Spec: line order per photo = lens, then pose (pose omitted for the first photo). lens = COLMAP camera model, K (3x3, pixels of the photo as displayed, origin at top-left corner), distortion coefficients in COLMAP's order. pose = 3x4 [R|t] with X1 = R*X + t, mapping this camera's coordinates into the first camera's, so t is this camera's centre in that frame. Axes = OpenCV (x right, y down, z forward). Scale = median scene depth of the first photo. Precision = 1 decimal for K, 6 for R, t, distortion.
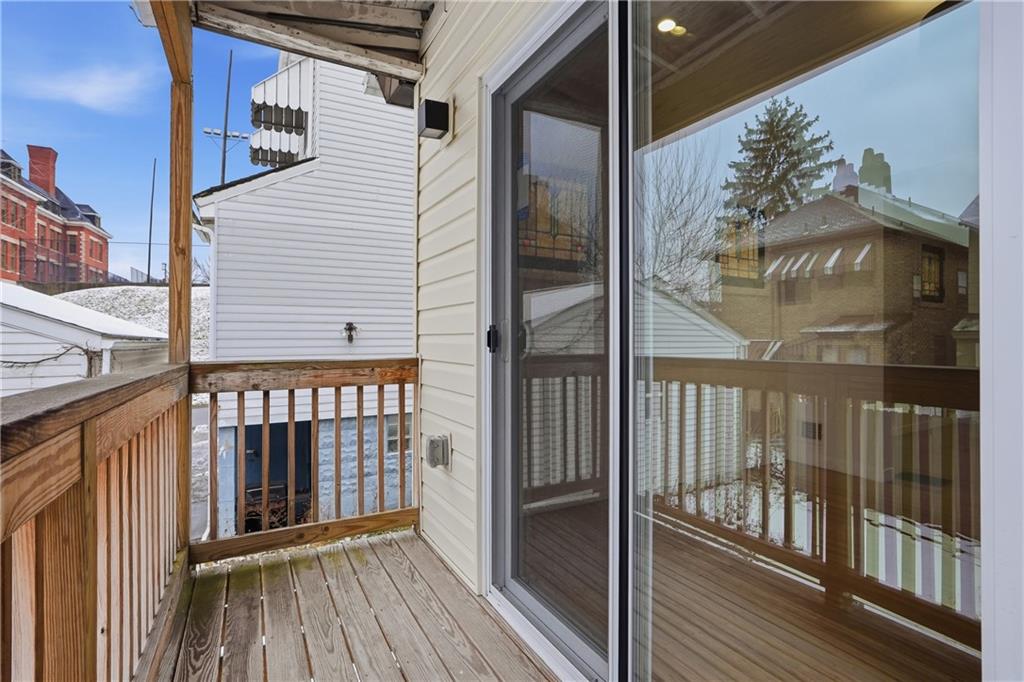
lens RADIAL K [[487.2, 0, 515.1], [0, 487.2, 341.3], [0, 0, 1]] dist [-0.017992, 0.007547]
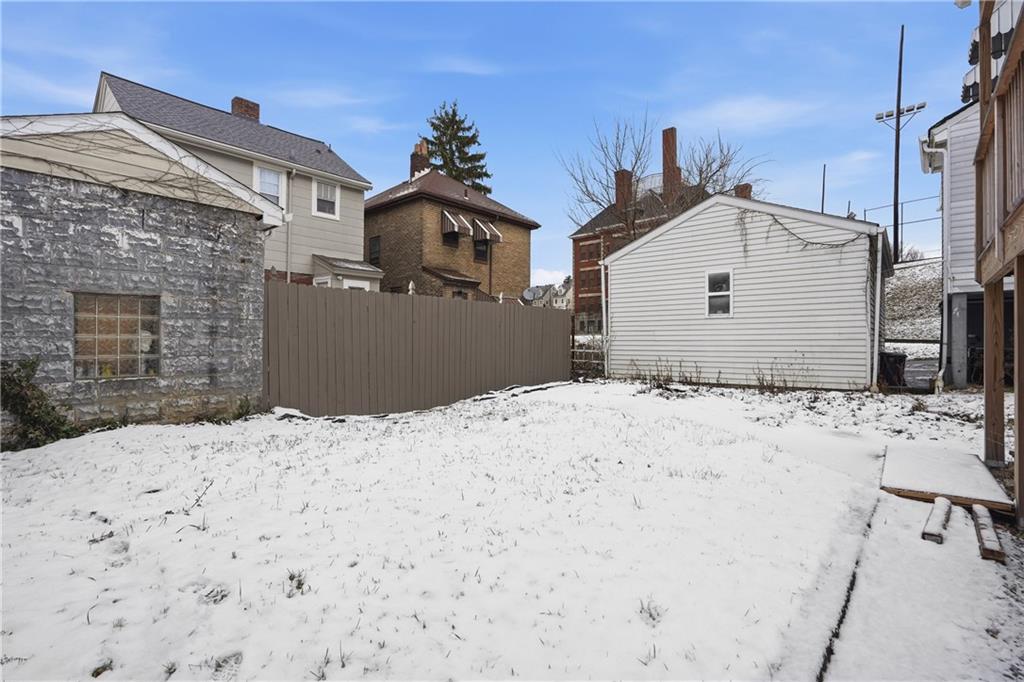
lens RADIAL K [[487.2, 0, 517.1], [0, 487.2, 341.2], [0, 0, 1]] dist [-0.017992, 0.007547]
pose [[0.368631, -0.001997, -0.929574, 0.230517], [0.001290, 0.999998, -0.001636, 0.390229], [0.929575, -0.000596, 0.368632, -0.769409]]
